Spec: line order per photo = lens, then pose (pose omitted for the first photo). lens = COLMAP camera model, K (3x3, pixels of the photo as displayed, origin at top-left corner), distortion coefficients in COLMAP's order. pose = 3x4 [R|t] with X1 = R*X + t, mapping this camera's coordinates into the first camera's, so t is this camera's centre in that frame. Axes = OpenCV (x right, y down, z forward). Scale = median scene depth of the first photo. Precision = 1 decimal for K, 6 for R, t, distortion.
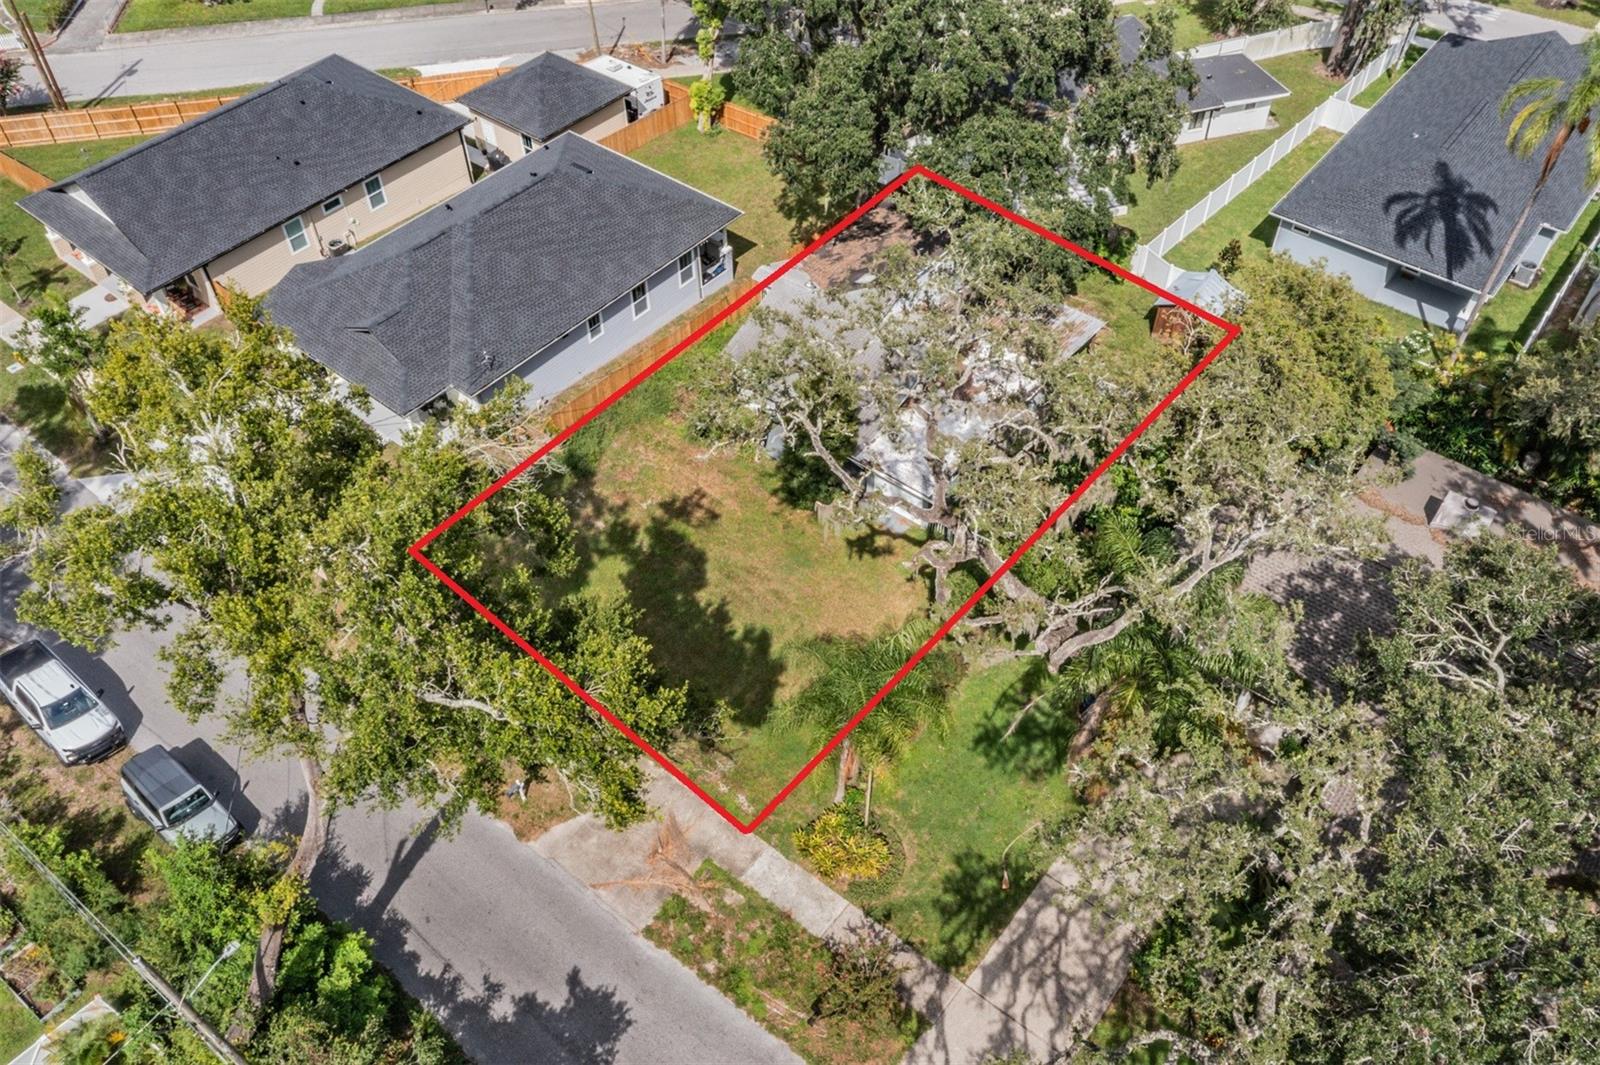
lens RADIAL K [[1232.1, 0, 800.0], [0, 1232.1, 532.5], [0, 0, 1]] dist [0.006359, 0.001647]
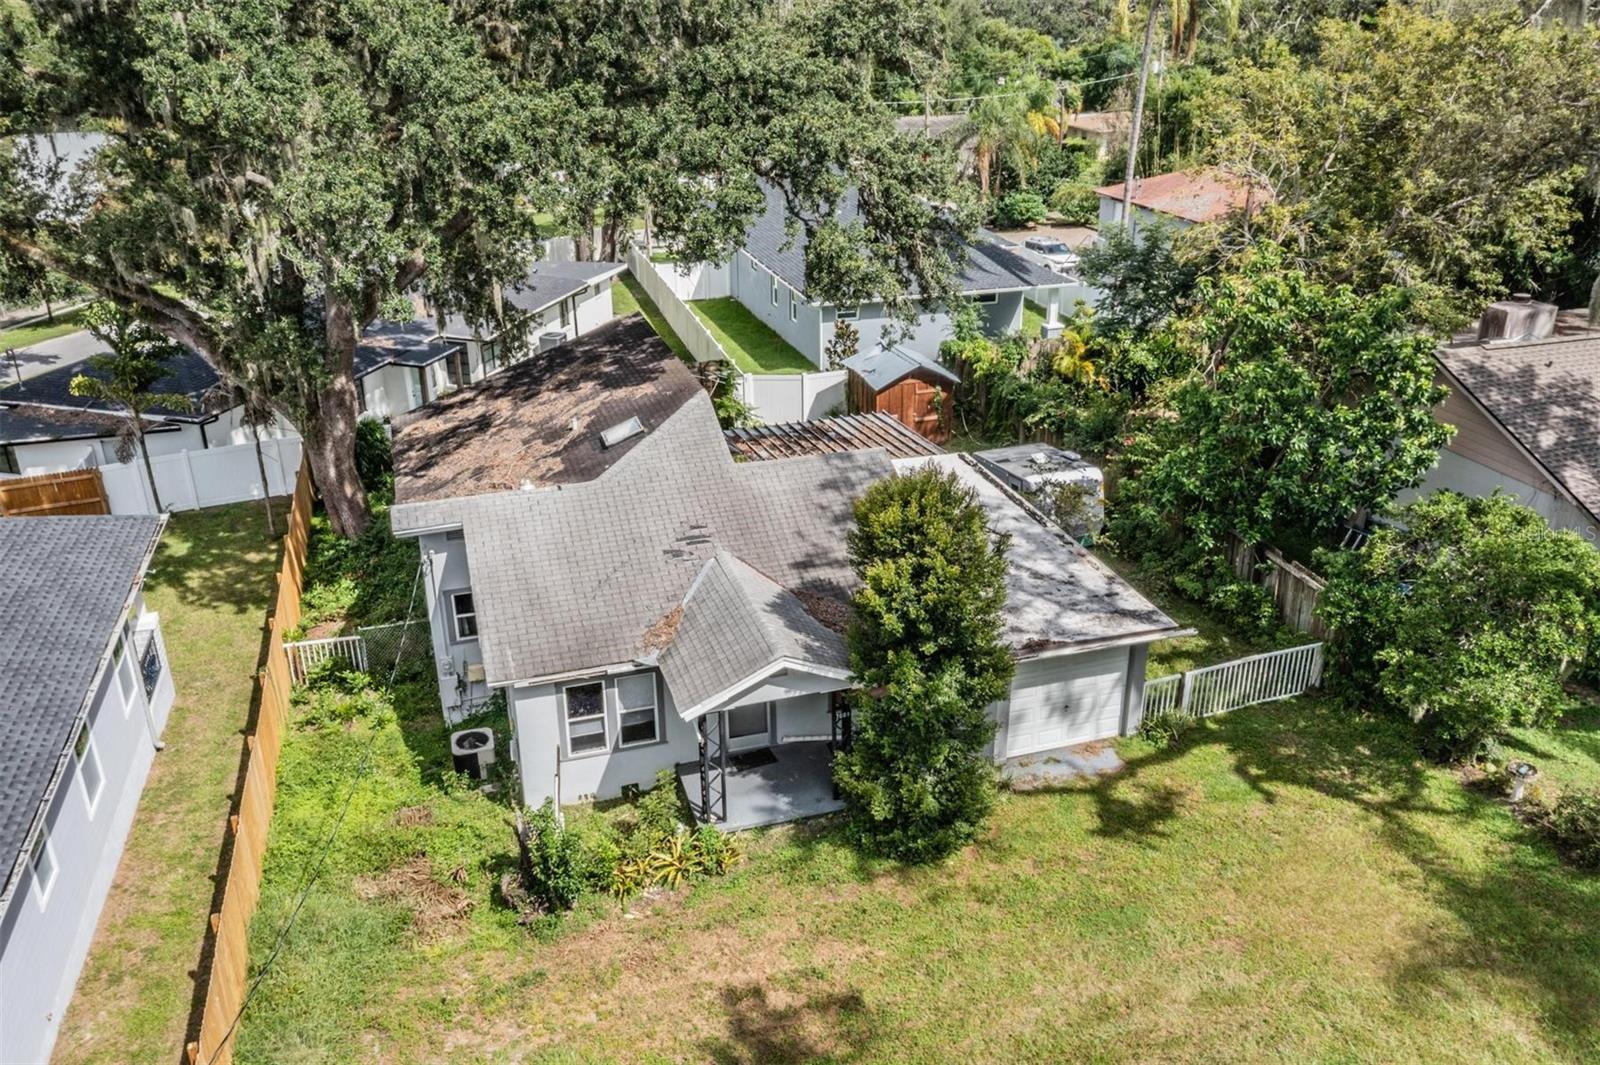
lens RADIAL K [[1258.7, 0, 808.1], [0, 1258.7, 535.0], [0, 0, 1]] dist [-0.010766, -0.001550]
pose [[0.556890, -0.334614, 0.760202, -0.315593], [0.611318, 0.784731, -0.102414, -0.091779], [-0.562285, 0.521758, 0.641564, 0.747177]]
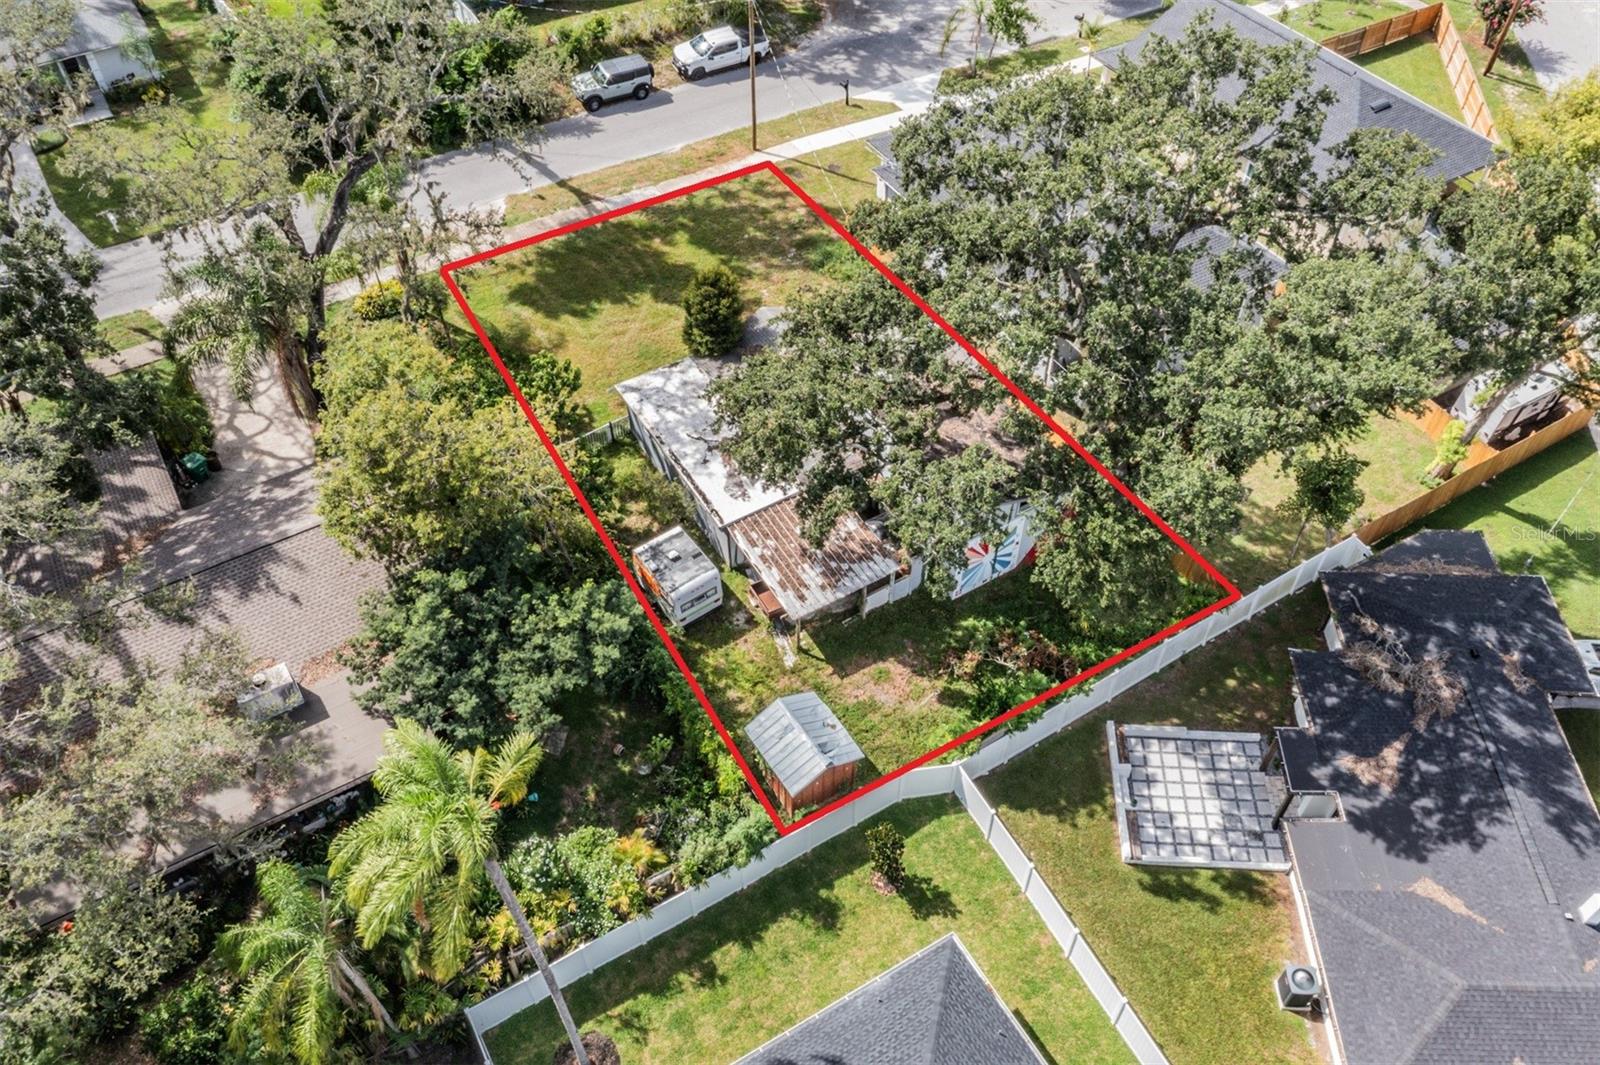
lens RADIAL K [[1258.7, 0, 808.1], [0, 1258.7, 535.0], [0, 0, 1]] dist [-0.010766, -0.001550]
pose [[-0.343571, 0.705941, -0.619360, 0.818260], [-0.684495, 0.263299, 0.679809, -0.858368], [0.642982, 0.657511, 0.392751, 0.748736]]
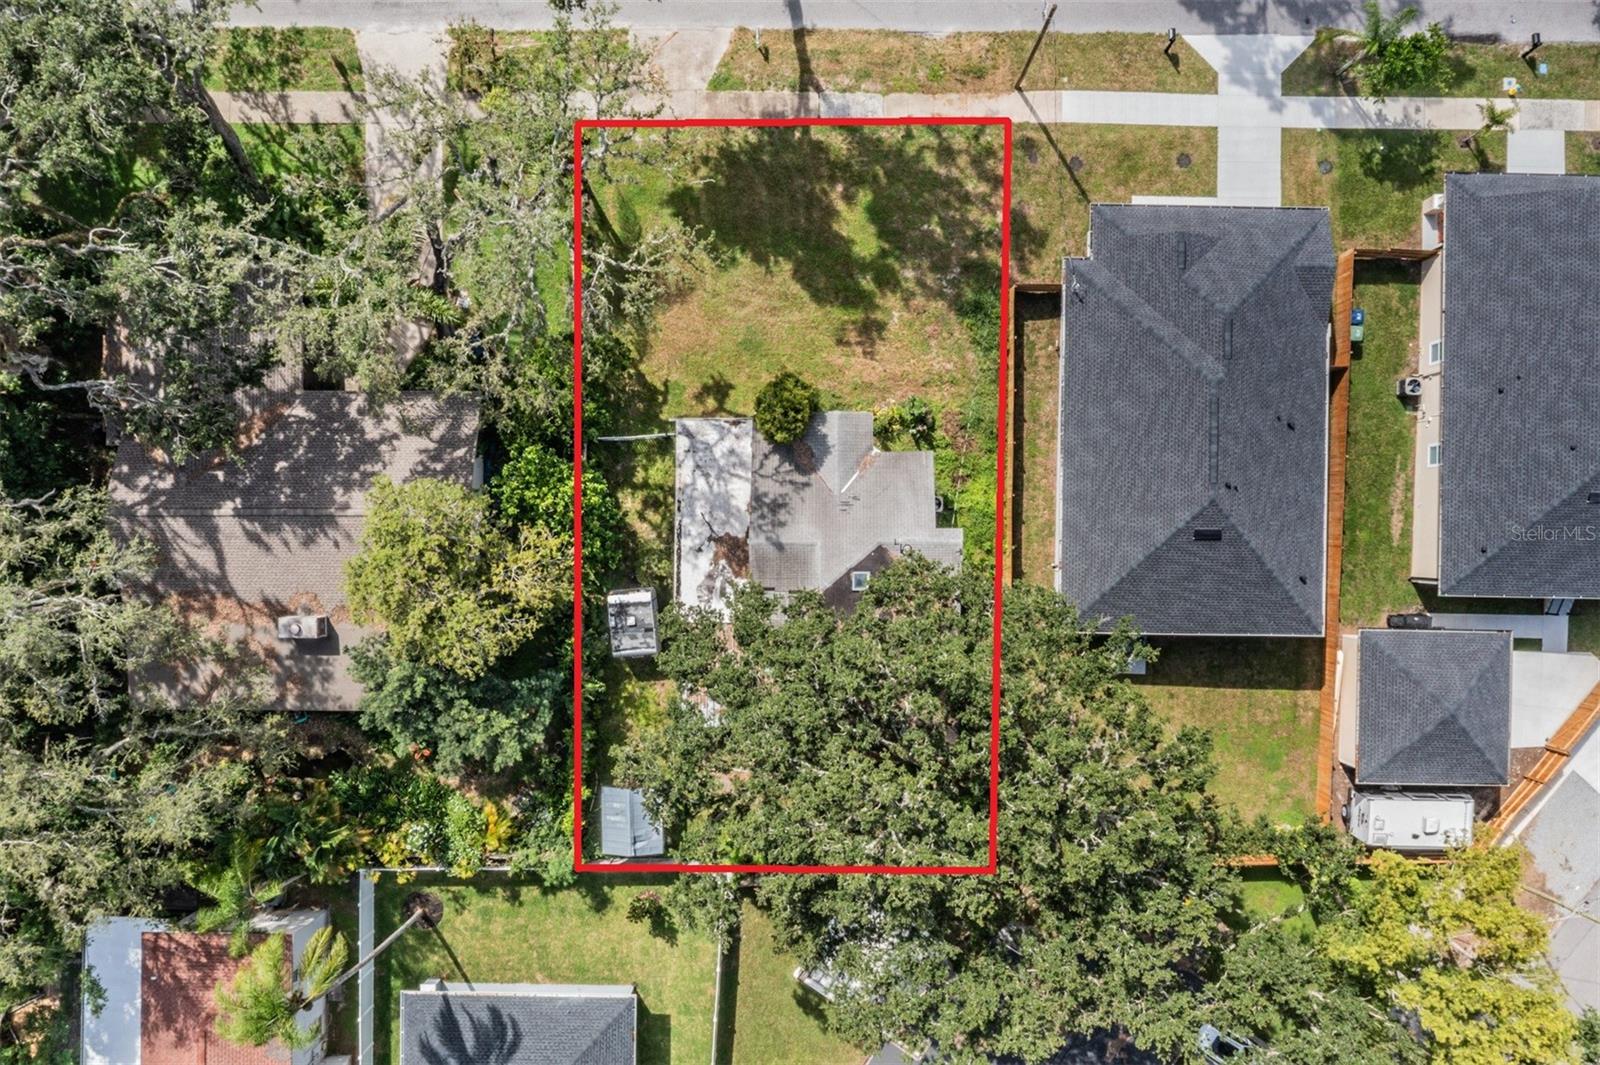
lens RADIAL K [[1258.7, 0, 808.1], [0, 1258.7, 535.0], [0, 0, 1]] dist [-0.010766, -0.001550]
pose [[-0.785097, 0.619308, 0.008936, 0.061371], [-0.447093, -0.576646, 0.683804, -0.979213], [0.428638, 0.532857, 0.729611, 0.214660]]
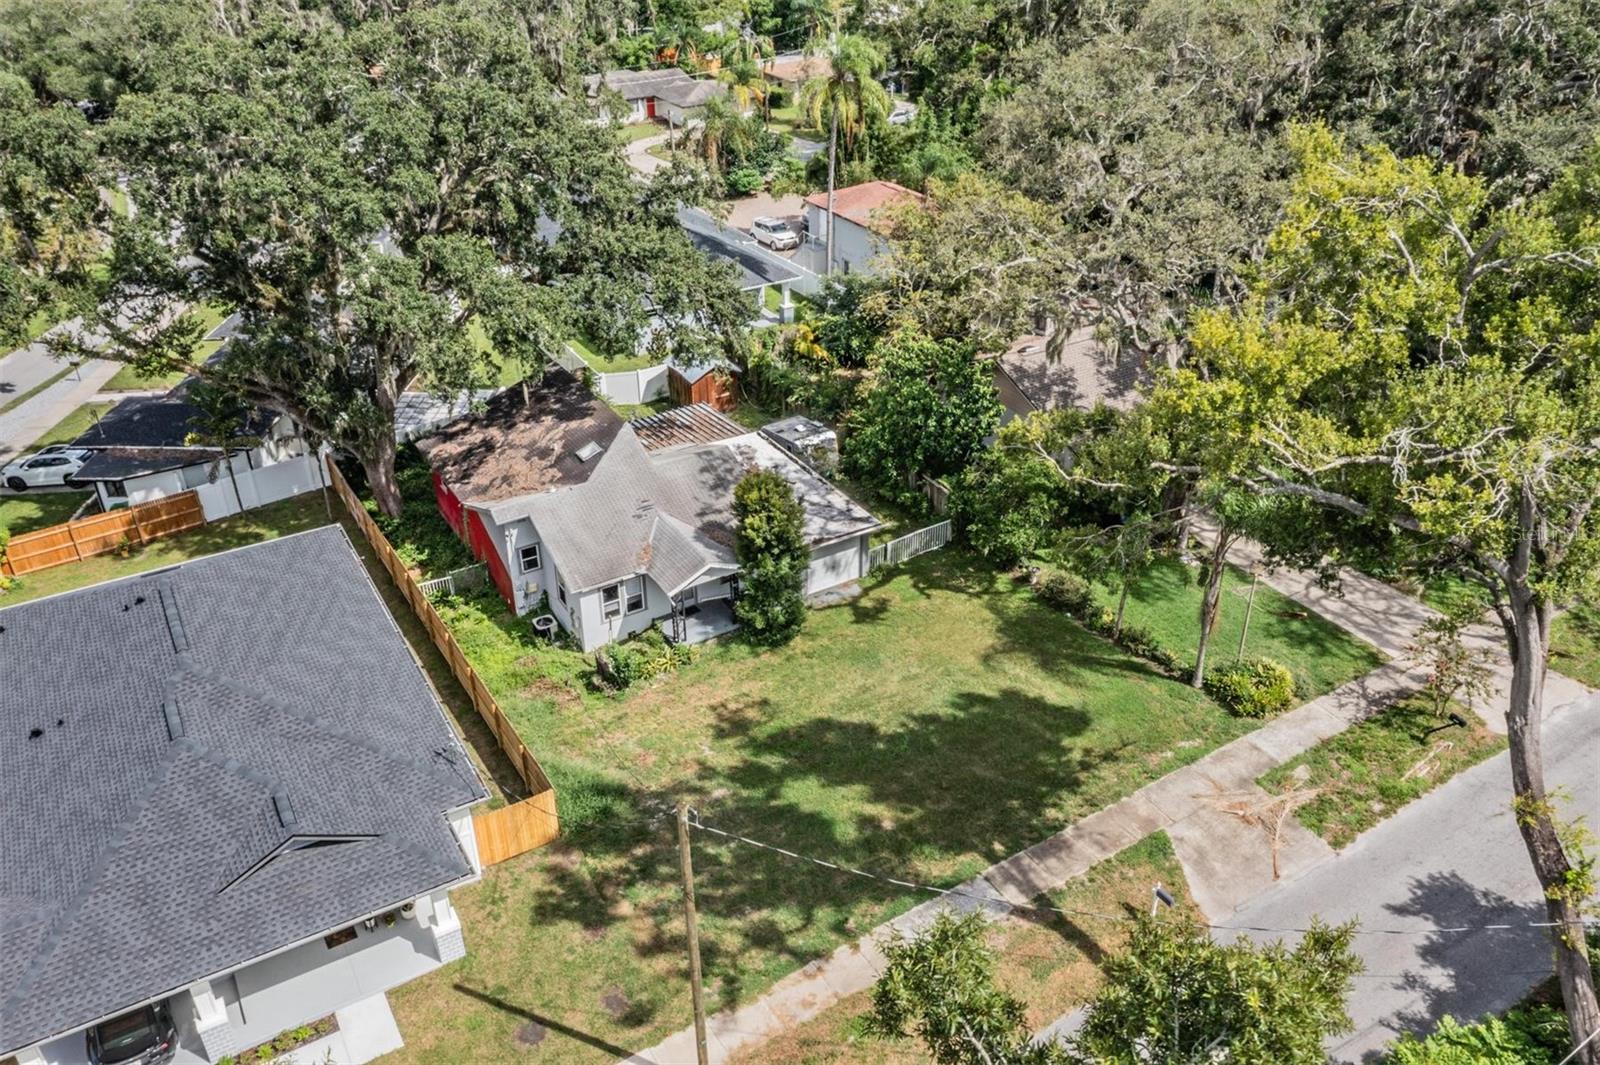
lens RADIAL K [[1232.1, 0, 800.0], [0, 1232.1, 532.5], [0, 0, 1]] dist [0.006359, 0.001647]
pose [[0.346753, -0.471324, 0.810935, -0.713911], [0.693190, 0.711203, 0.116954, -0.183046], [-0.631862, 0.521578, 0.573329, 0.471150]]
